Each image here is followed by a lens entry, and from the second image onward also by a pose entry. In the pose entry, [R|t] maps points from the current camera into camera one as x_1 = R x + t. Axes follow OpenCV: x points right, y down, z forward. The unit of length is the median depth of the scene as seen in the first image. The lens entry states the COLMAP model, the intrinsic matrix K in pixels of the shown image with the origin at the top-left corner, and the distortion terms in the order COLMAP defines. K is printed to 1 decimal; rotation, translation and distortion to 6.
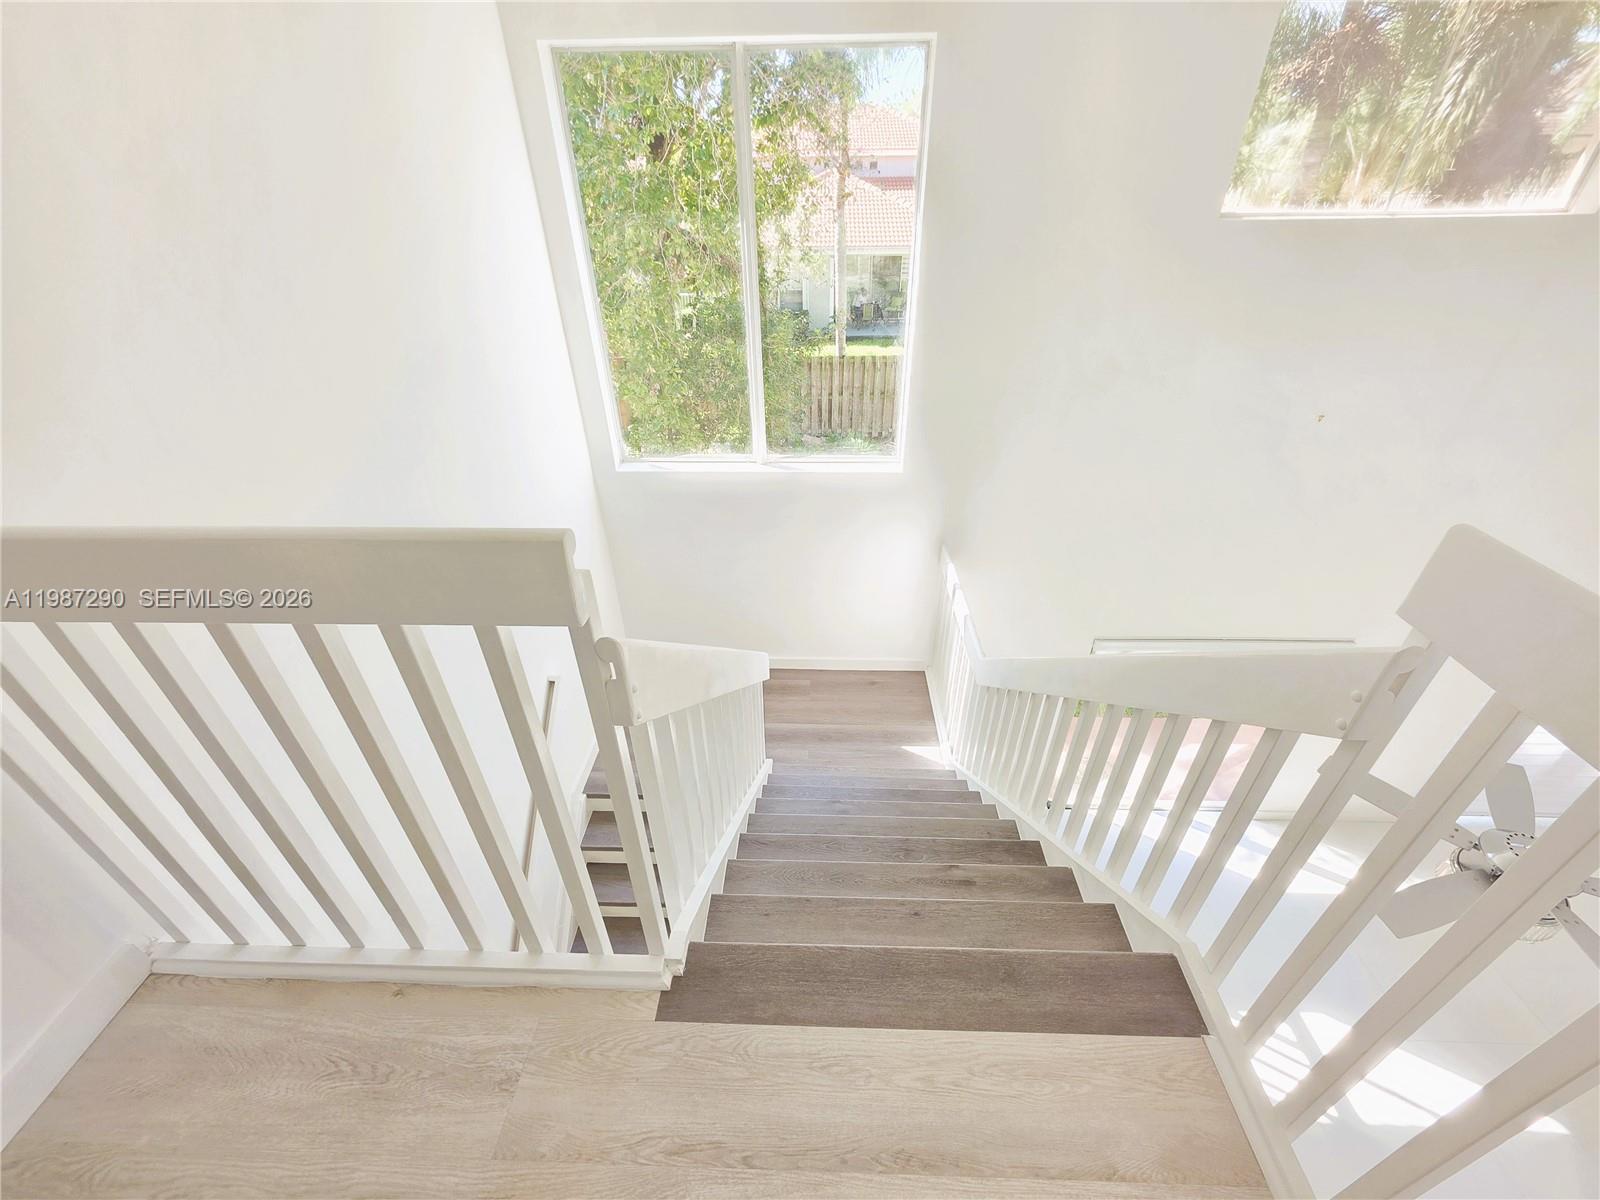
lens RADIAL K [[646.5, 0, 794.4], [0, 646.5, 591.9], [0, 0, 1]] dist [0.003292, 0.000111]
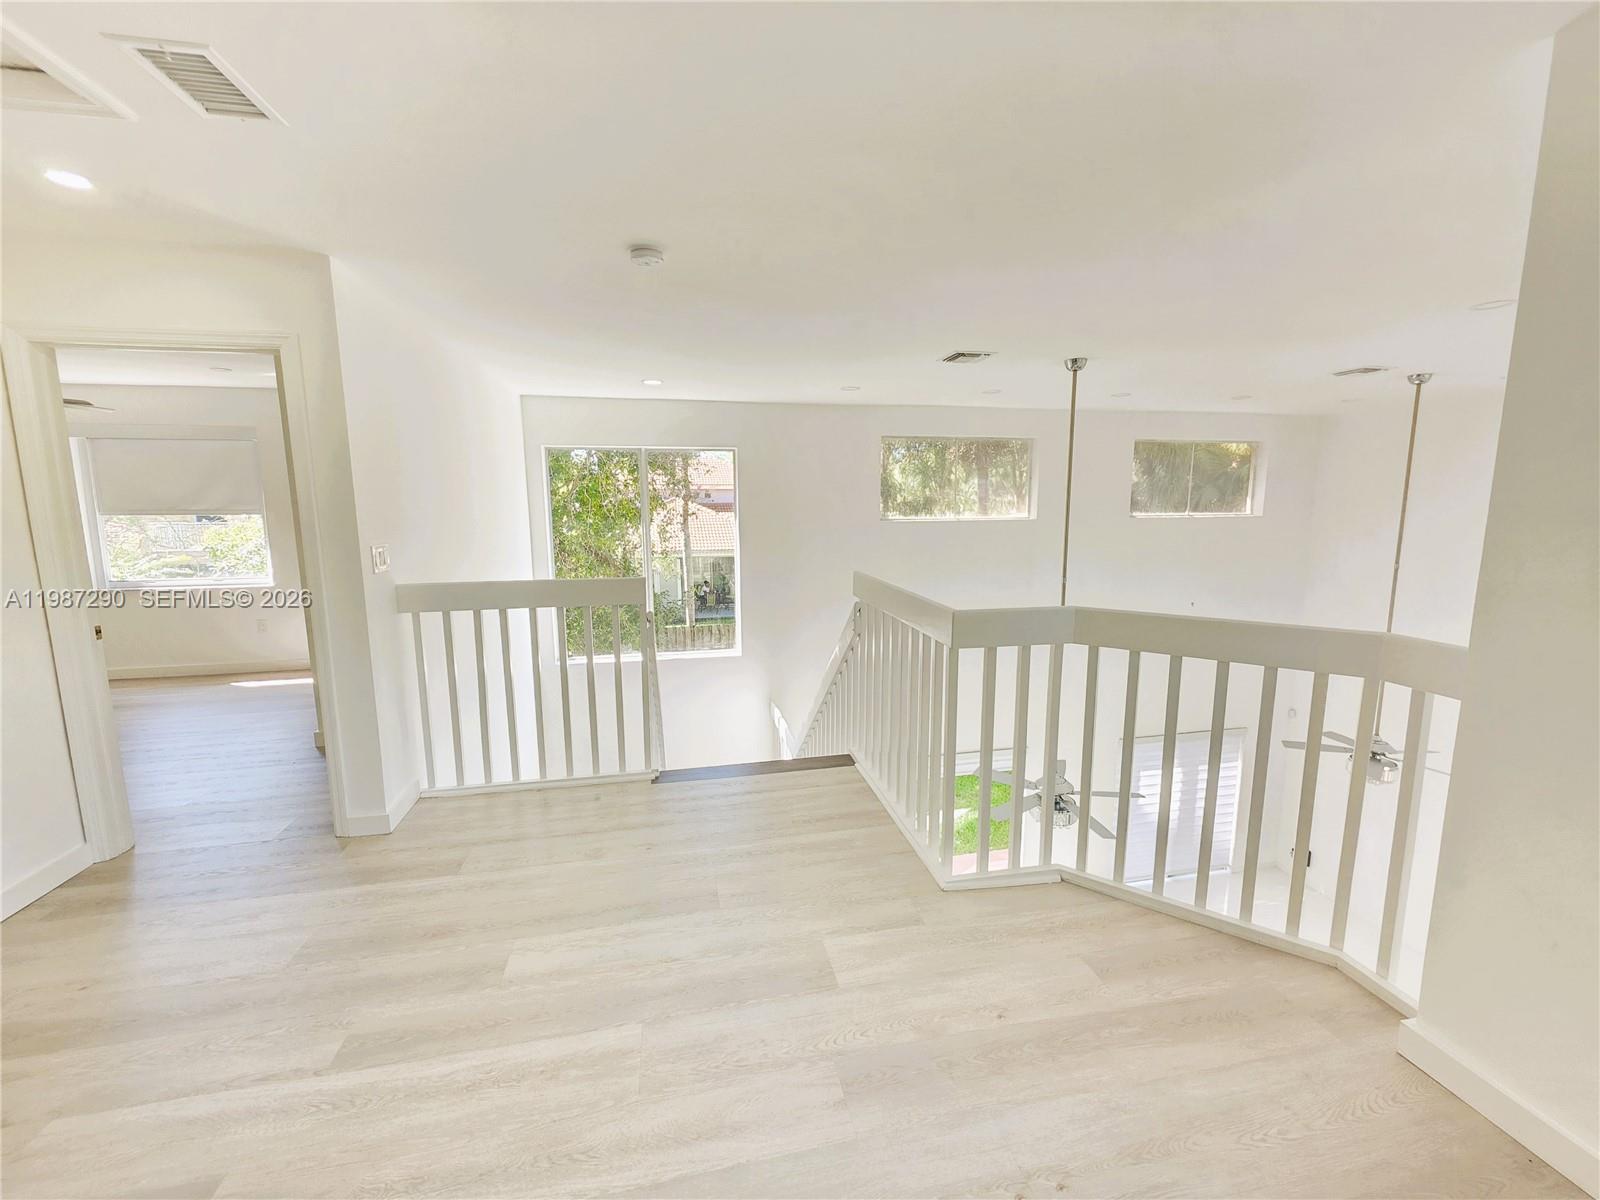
lens RADIAL K [[646.5, 0, 802.9], [0, 646.5, 594.6], [0, 0, 1]] dist [0.003292, 0.000111]
pose [[0.969393, -0.030453, 0.243618, -0.025922], [0.129270, 0.906903, -0.401018, 0.121967], [-0.208726, 0.420237, 0.883083, -0.188129]]
